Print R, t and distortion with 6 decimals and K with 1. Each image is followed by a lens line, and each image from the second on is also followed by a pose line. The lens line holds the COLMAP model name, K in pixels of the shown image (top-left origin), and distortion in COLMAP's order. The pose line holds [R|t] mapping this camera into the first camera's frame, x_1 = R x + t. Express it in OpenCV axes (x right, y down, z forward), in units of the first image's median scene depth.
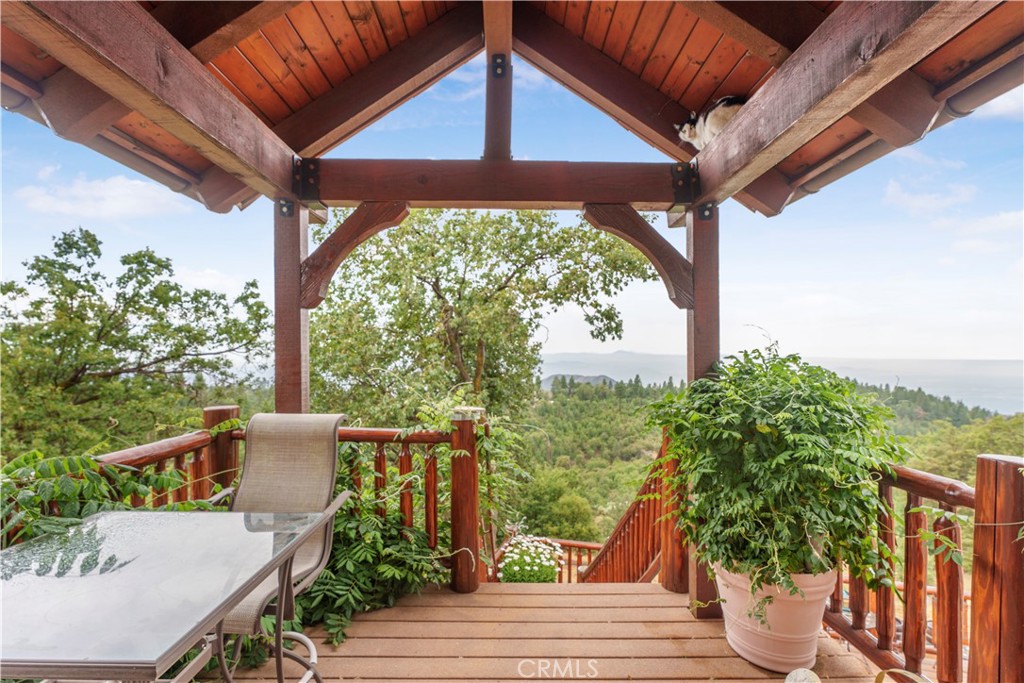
lens RADIAL K [[462.1, 0, 511.9], [0, 462.1, 355.7], [0, 0, 1]] dist [0.004036, 0.000325]
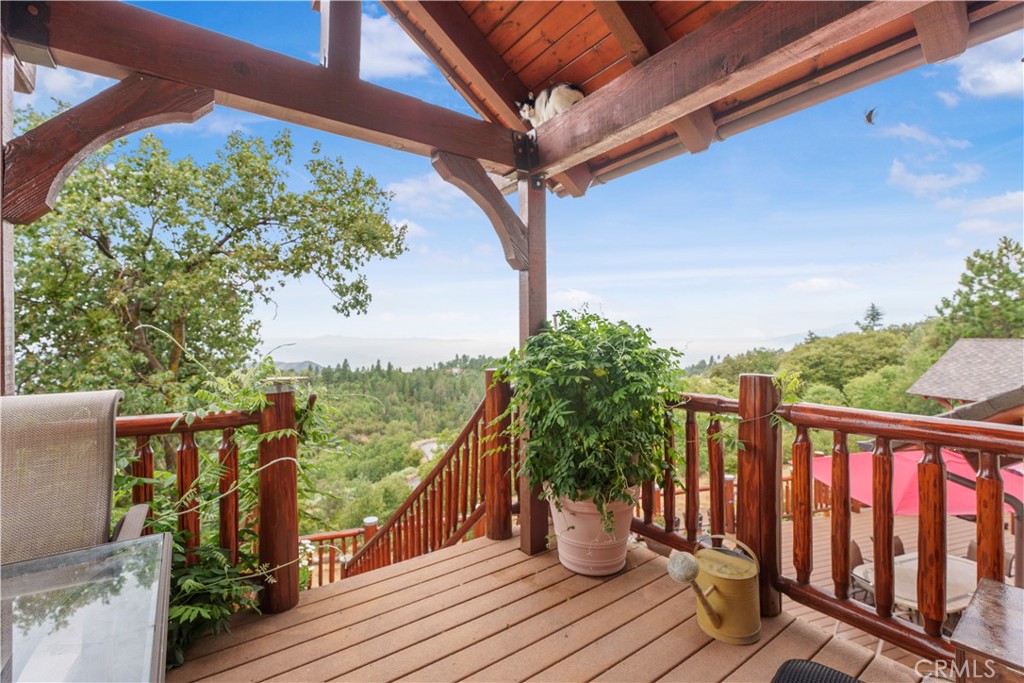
lens RADIAL K [[455.7, 0, 502.8], [0, 455.7, 339.9], [0, 0, 1]] dist [-0.001861, 0.000188]
pose [[0.819875, -0.012132, 0.572413, -0.259306], [0.013168, 0.999911, 0.002331, 0.056552], [-0.572390, 0.005627, 0.819962, 0.155553]]
